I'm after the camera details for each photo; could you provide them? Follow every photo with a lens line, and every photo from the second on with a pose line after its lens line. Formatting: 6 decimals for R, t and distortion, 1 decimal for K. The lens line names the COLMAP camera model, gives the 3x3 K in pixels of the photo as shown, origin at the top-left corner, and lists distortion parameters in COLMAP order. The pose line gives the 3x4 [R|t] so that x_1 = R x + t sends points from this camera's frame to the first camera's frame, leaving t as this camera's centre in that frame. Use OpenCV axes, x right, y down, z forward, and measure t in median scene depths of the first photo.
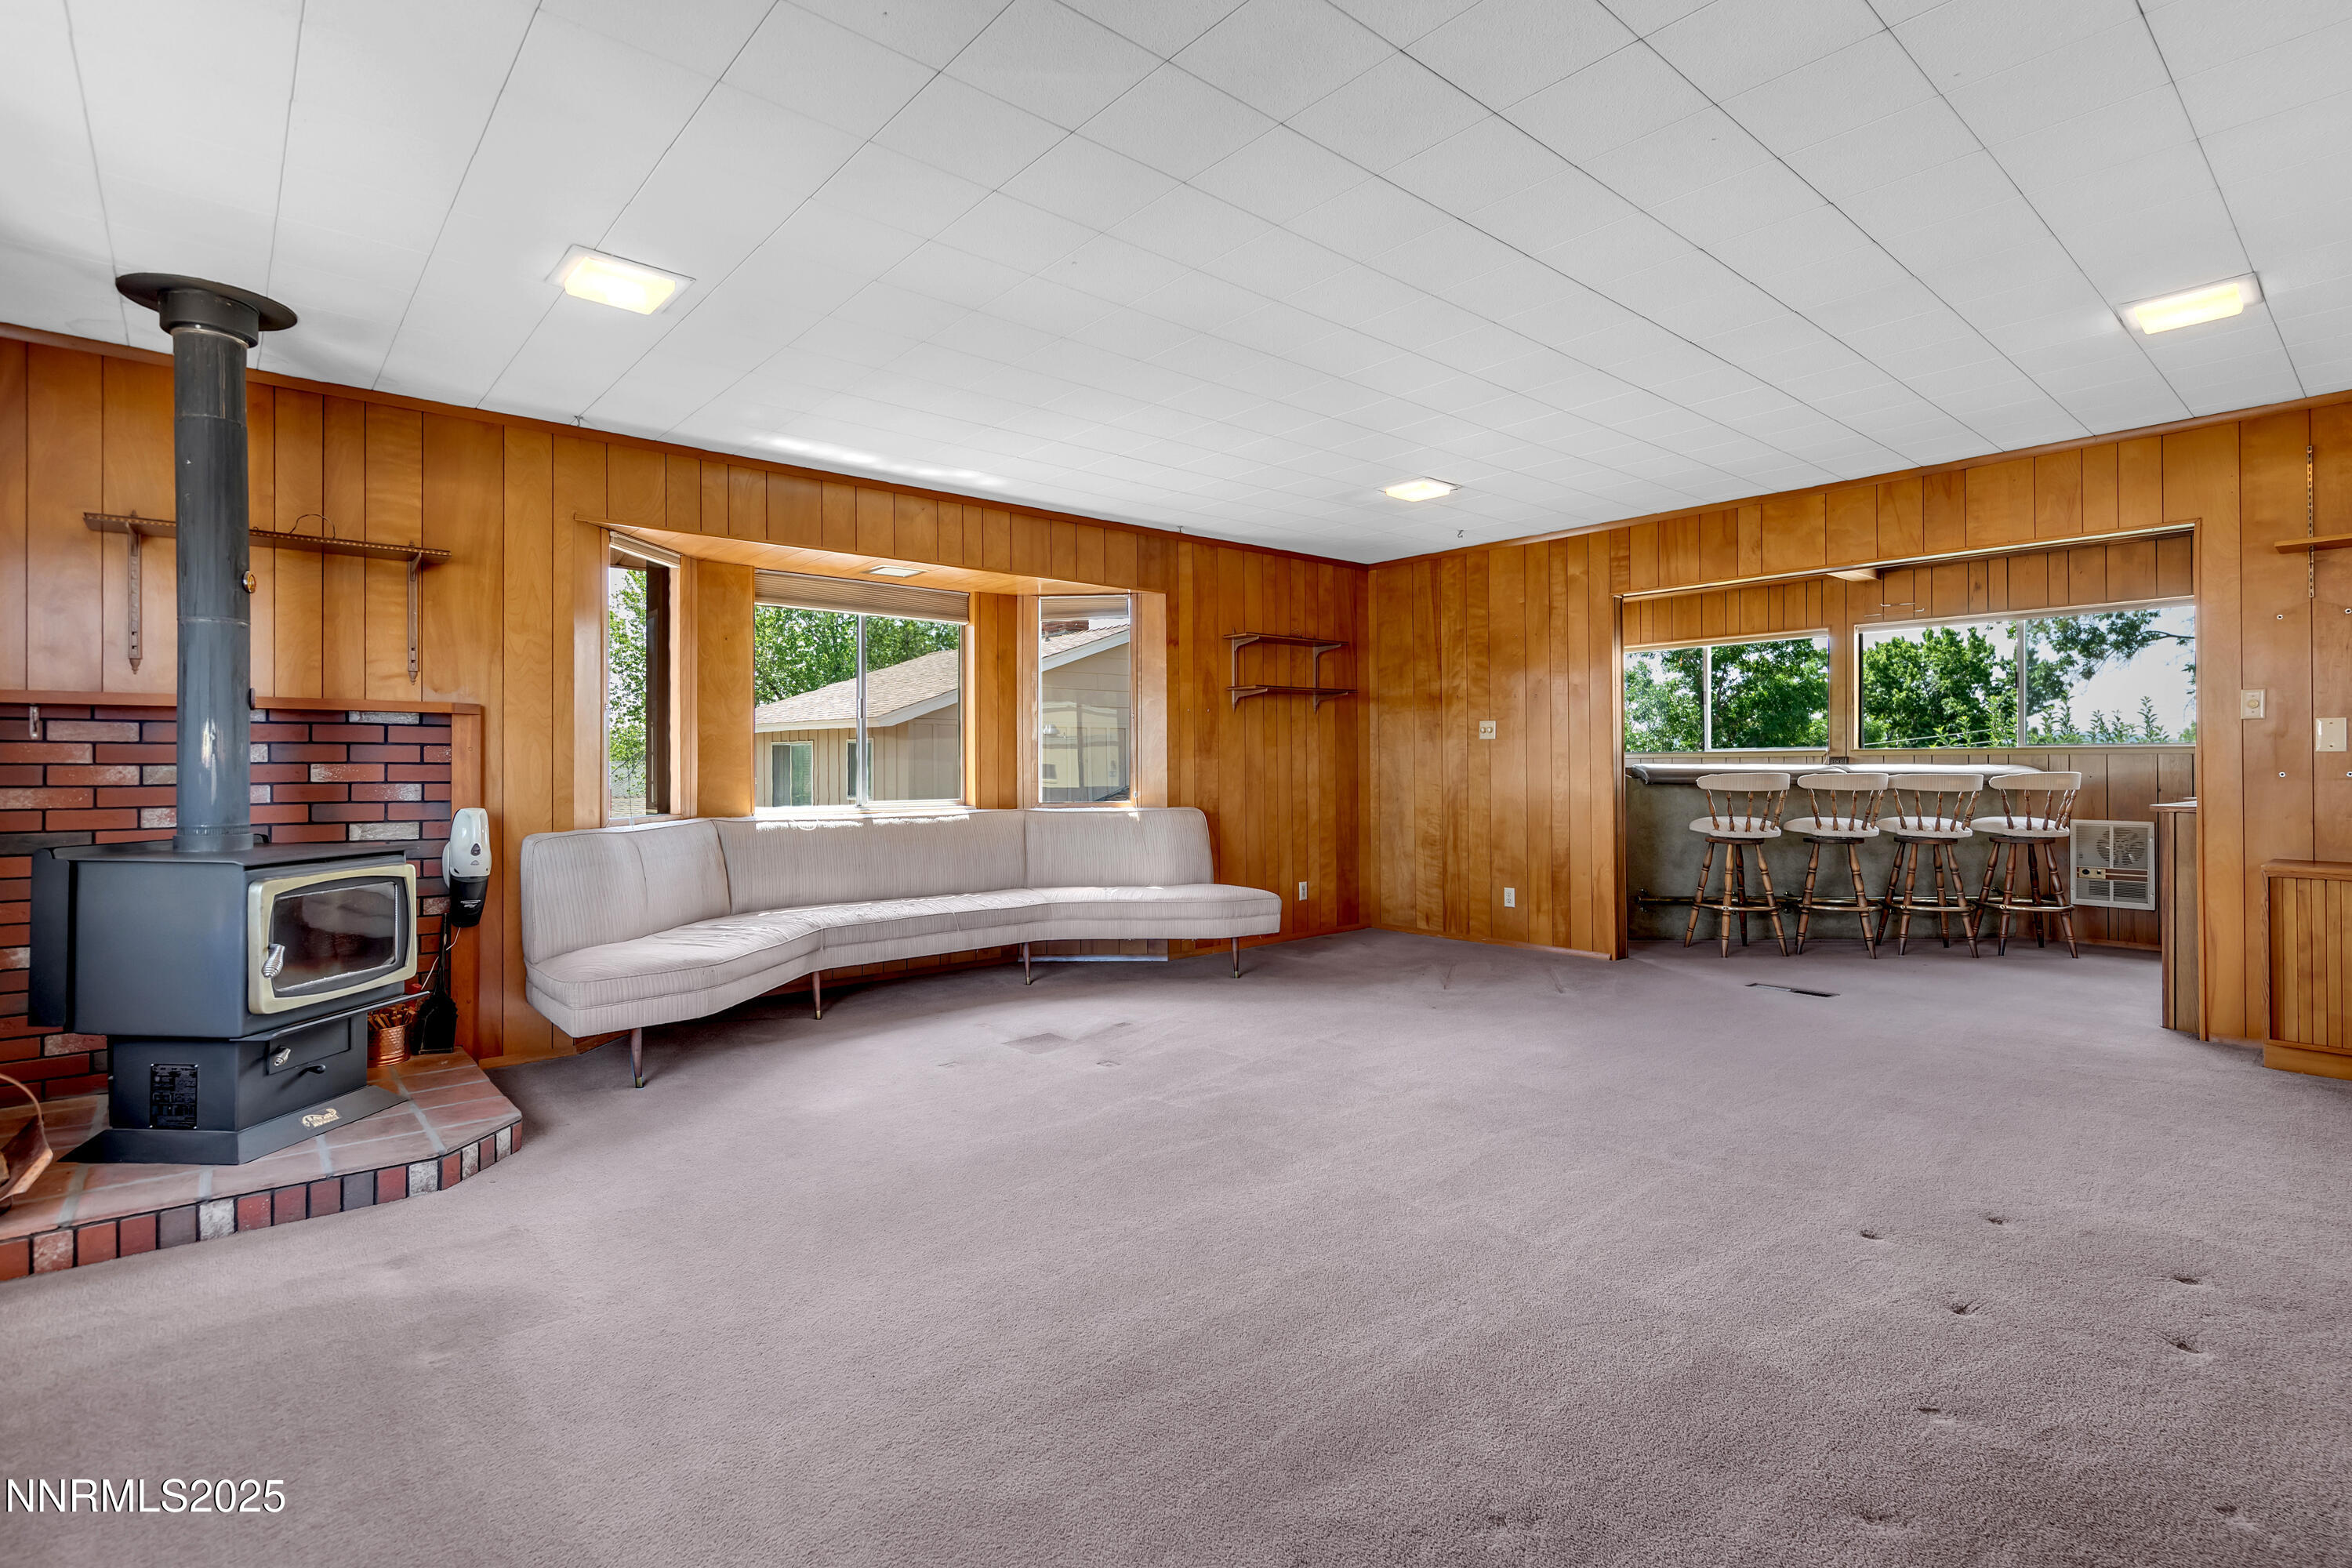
lens RADIAL K [[1091.2, 0, 1198.7], [0, 1091.2, 767.3], [0, 0, 1]] dist [-0.000787, 0.002651]
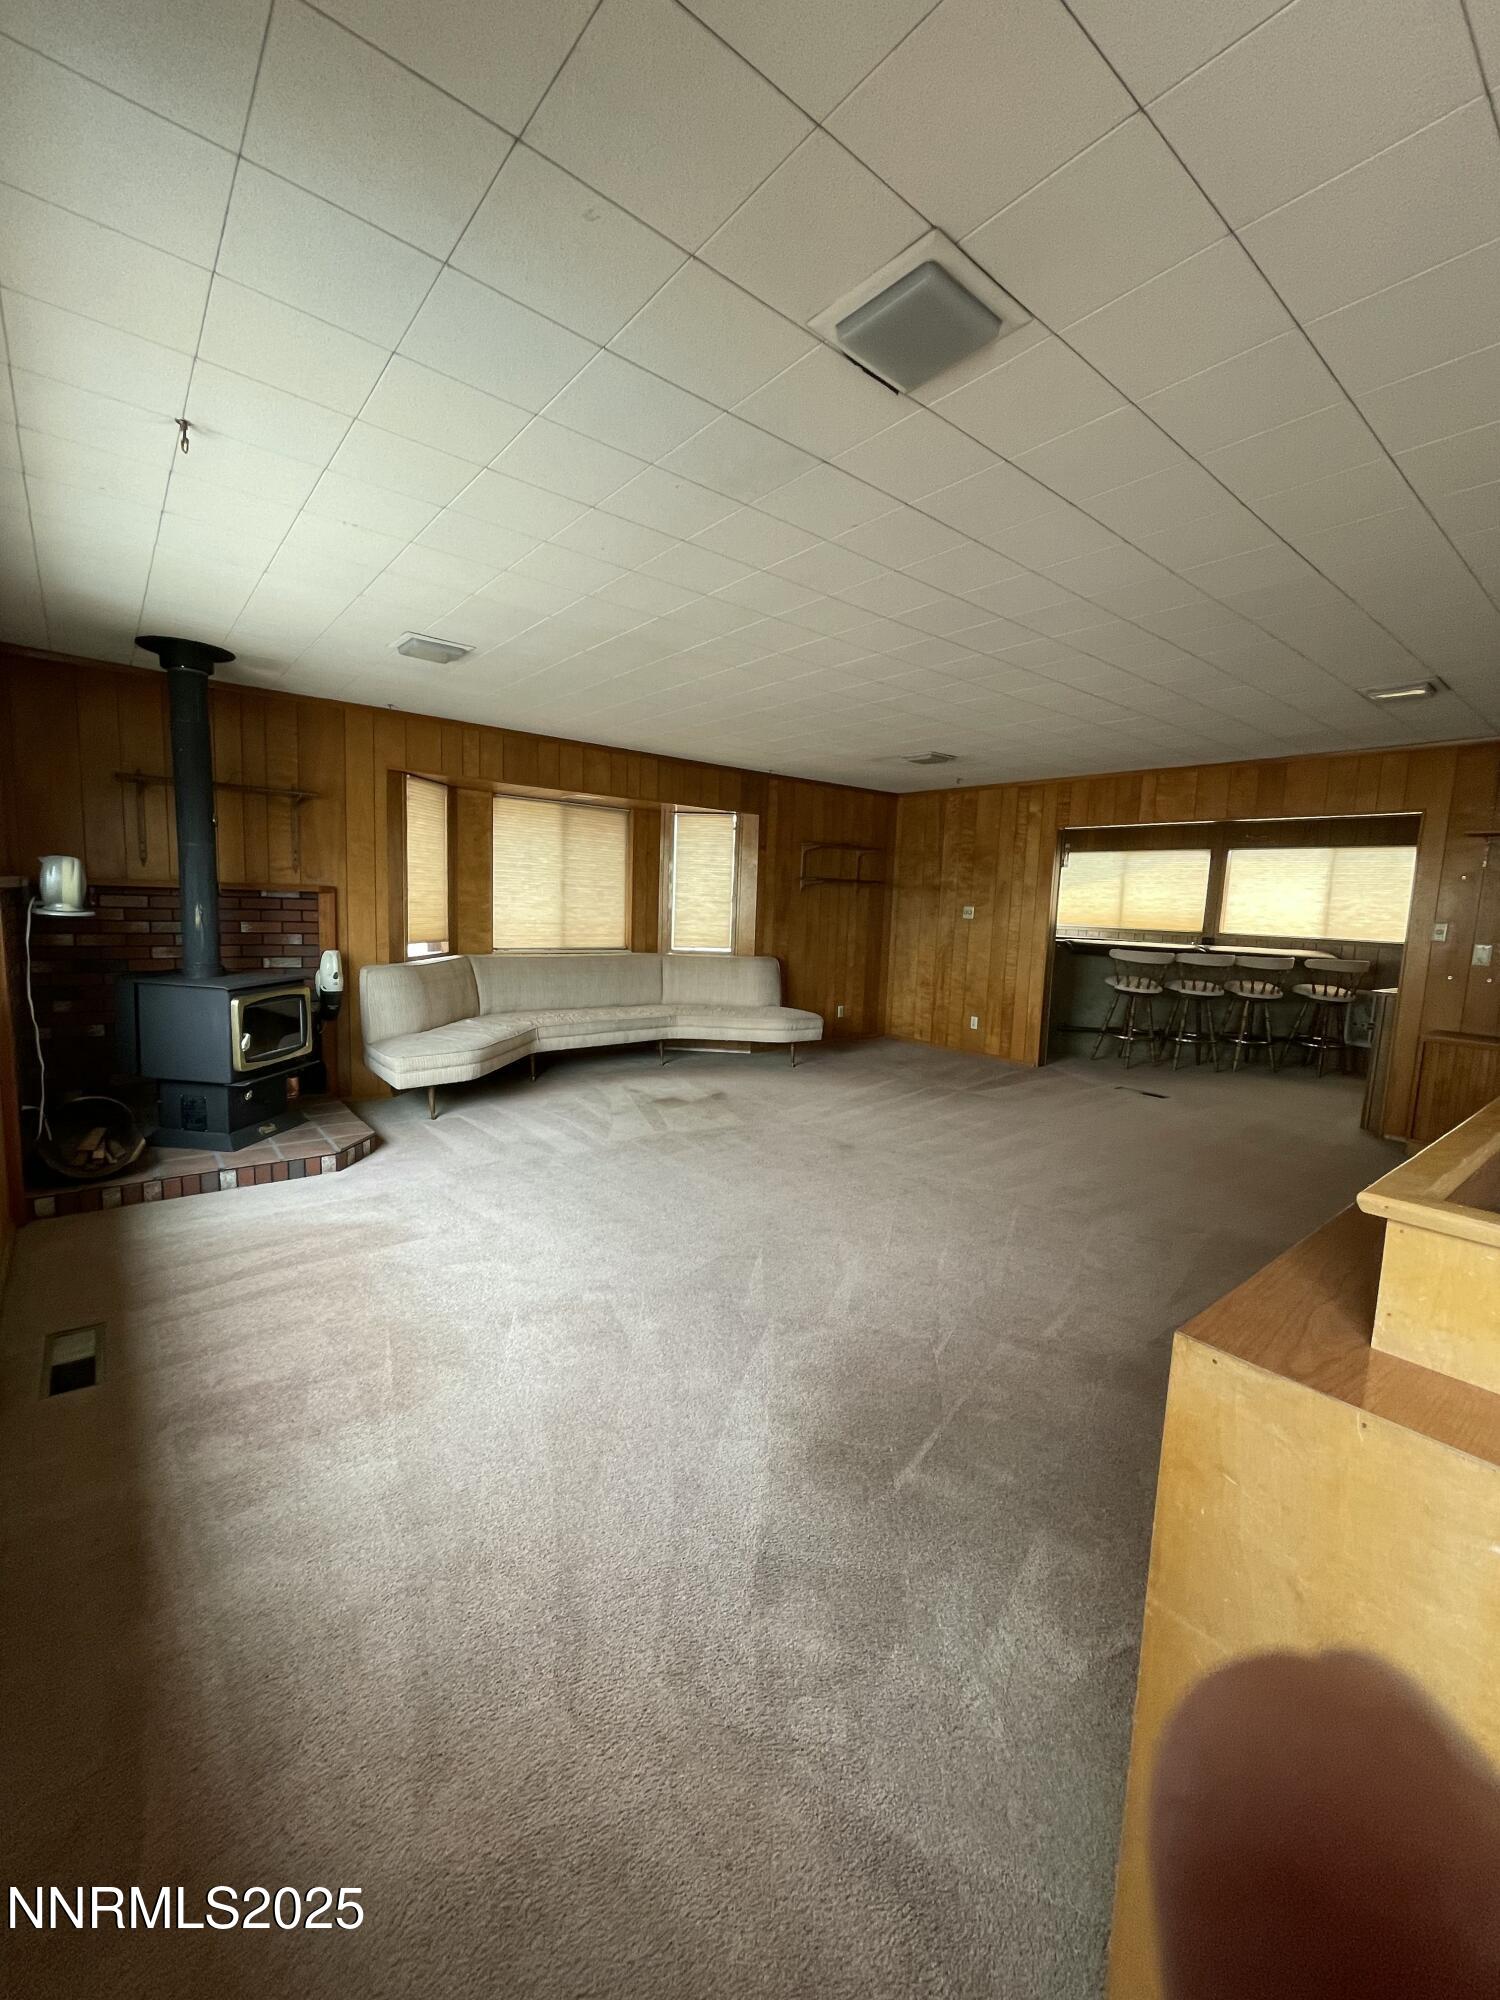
lens RADIAL K [[813.1, 0, 768.9], [0, 813.1, 988.7], [0, 0, 1]] dist [0.003055, 0.005230]
pose [[0.998835, 0.045909, -0.014886, 0.015227], [-0.043956, 0.992716, 0.112173, -0.064137], [0.019927, -0.111388, 0.993577, -0.197692]]
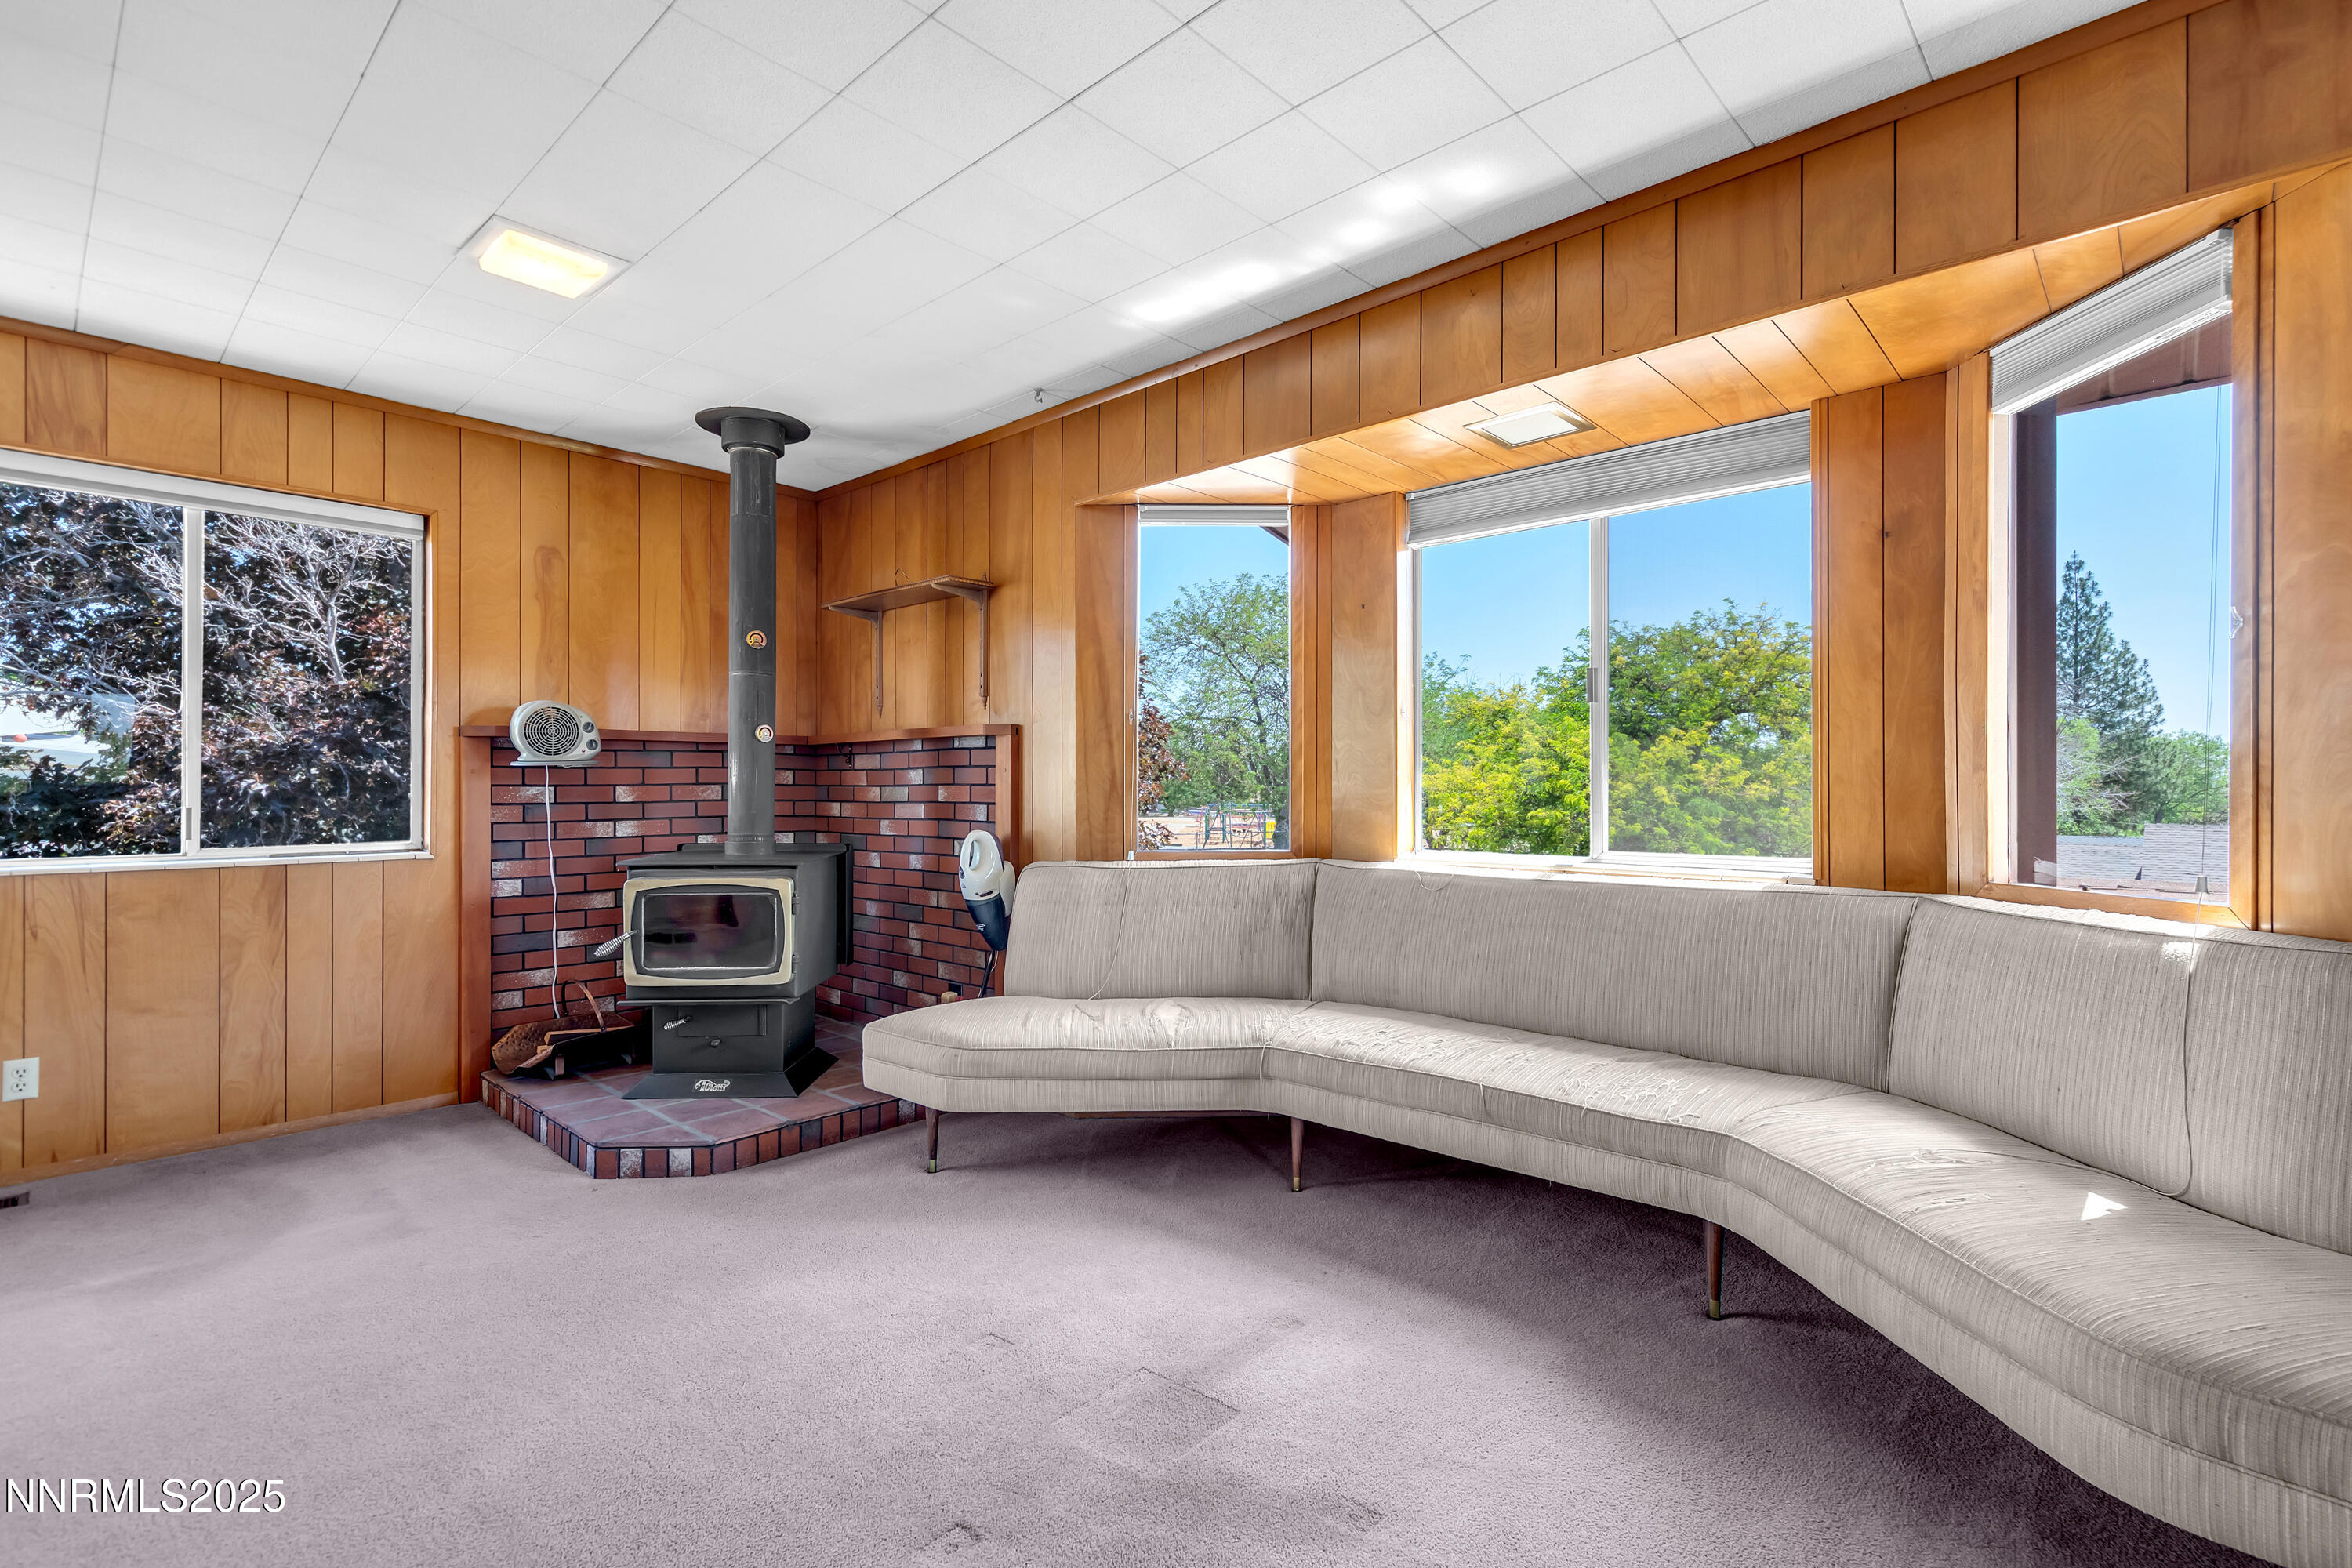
lens RADIAL K [[1091.2, 0, 1189.7], [0, 1091.2, 779.3], [0, 0, 1]] dist [-0.000787, 0.002651]
pose [[0.111152, -0.004884, -0.993791, 0.295960], [-0.000048, 0.999988, -0.004920, -0.003375], [0.993803, 0.000594, 0.111151, 0.952764]]
